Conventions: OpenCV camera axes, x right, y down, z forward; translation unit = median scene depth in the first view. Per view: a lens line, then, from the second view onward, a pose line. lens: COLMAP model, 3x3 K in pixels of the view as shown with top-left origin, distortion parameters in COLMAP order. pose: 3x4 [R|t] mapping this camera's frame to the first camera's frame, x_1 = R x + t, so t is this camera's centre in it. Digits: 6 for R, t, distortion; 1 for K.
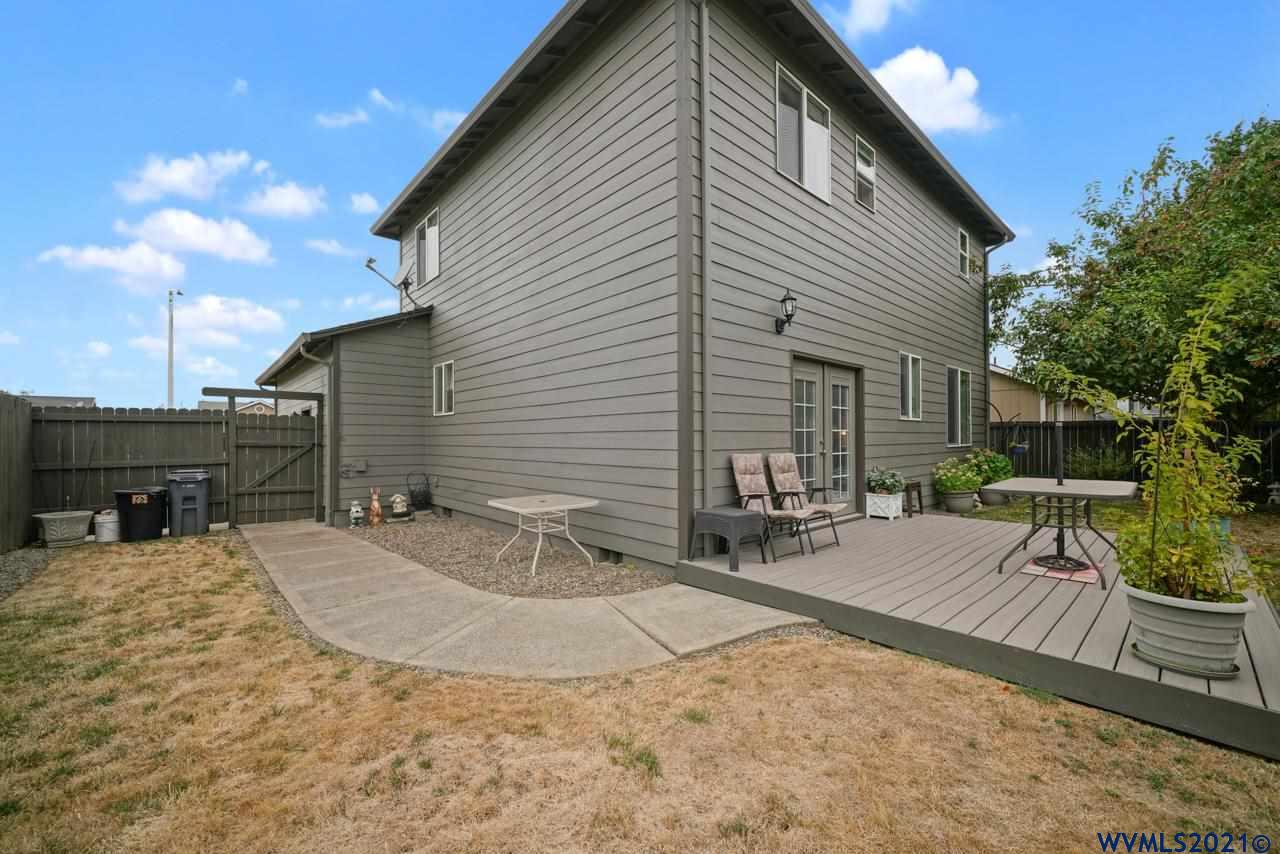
lens RADIAL K [[507.6, 0, 639.6], [0, 507.6, 438.5], [0, 0, 1]] dist [-0.001366, 0.000039]
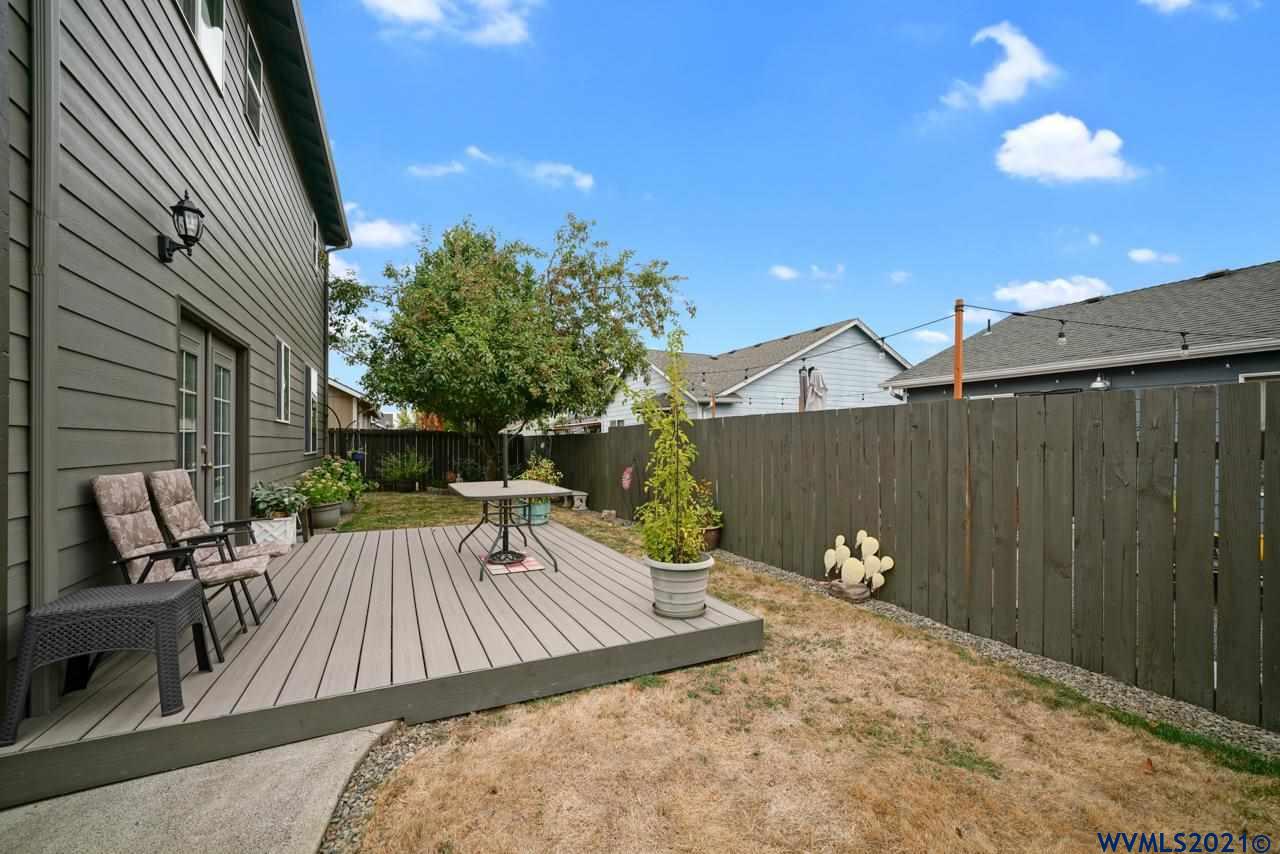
lens RADIAL K [[507.6, 0, 639.6], [0, 507.6, 438.5], [0, 0, 1]] dist [-0.001366, 0.000039]
pose [[0.283998, 0.013603, 0.958728, -0.130564], [-0.000260, 0.999900, -0.014111, 0.001358], [-0.958825, 0.003758, 0.283973, 0.348093]]
